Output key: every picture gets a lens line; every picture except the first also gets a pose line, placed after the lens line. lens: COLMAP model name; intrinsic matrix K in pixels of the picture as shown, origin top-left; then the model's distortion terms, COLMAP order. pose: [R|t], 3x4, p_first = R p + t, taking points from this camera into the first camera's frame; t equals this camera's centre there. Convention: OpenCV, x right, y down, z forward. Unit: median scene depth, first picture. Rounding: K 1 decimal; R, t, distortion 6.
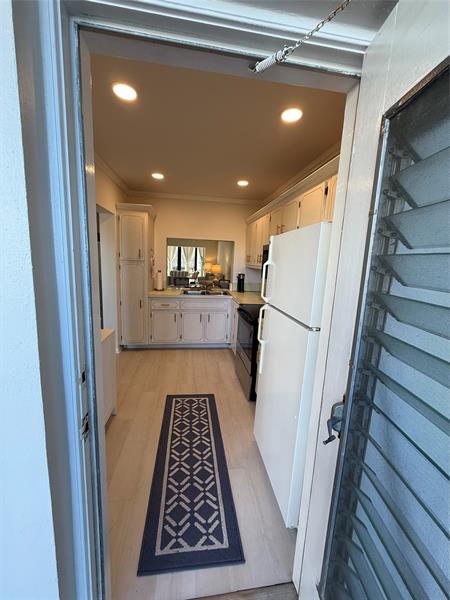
lens RADIAL K [[241.7, 0, 225.0], [0, 241.7, 300.0], [0, 0, 1]] dist [0.000723, 0.000120]
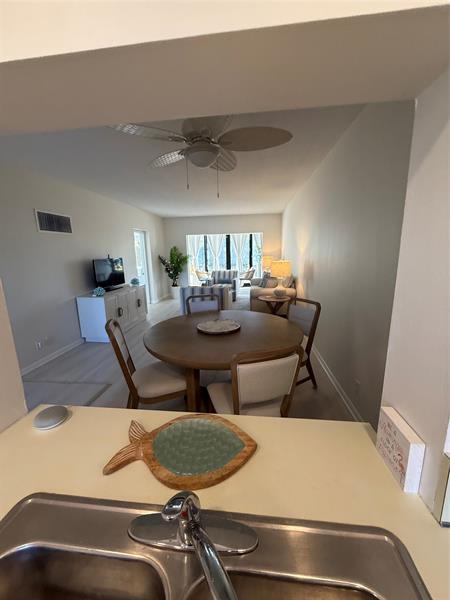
lens RADIAL K [[241.7, 0, 225.0], [0, 241.7, 300.0], [0, 0, 1]] dist [0.000723, 0.000120]
pose [[0.963137, -0.016885, -0.268481, -0.009350], [0.026647, 0.999108, 0.032756, -0.058366], [0.267689, -0.038702, 0.962728, 0.334364]]
